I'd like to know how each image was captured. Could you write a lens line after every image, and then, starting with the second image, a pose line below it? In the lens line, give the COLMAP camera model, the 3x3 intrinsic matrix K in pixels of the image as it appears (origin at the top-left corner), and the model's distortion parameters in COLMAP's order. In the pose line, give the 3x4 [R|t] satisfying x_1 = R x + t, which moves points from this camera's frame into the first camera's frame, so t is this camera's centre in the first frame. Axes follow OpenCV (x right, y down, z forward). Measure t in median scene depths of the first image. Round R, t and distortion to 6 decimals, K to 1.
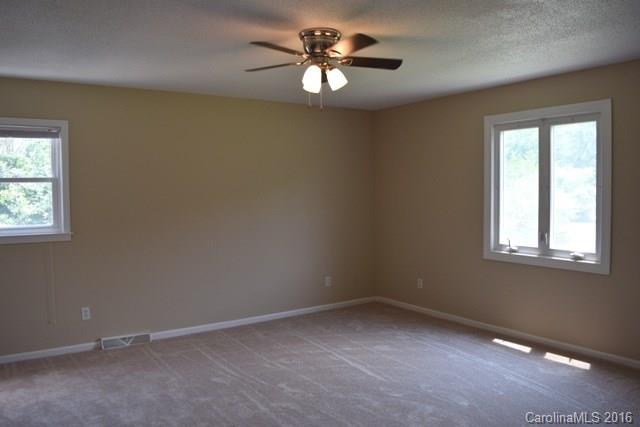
lens RADIAL K [[499.1, 0, 321.0], [0, 499.1, 203.3], [0, 0, 1]] dist [-0.068805, -0.002319]
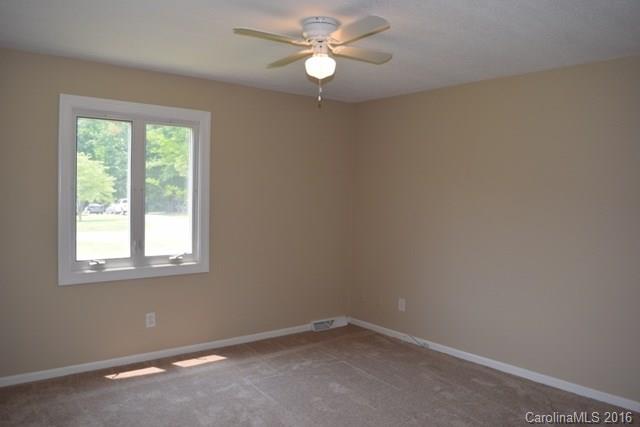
lens RADIAL K [[499.1, 0, 321.0], [0, 499.1, 203.3], [0, 0, 1]] dist [-0.068805, -0.002319]
pose [[-0.069797, -0.006428, 0.997541, -0.494498], [0.010919, 0.999914, 0.007207, -0.011244], [-0.997501, 0.011395, -0.069720, 0.740351]]
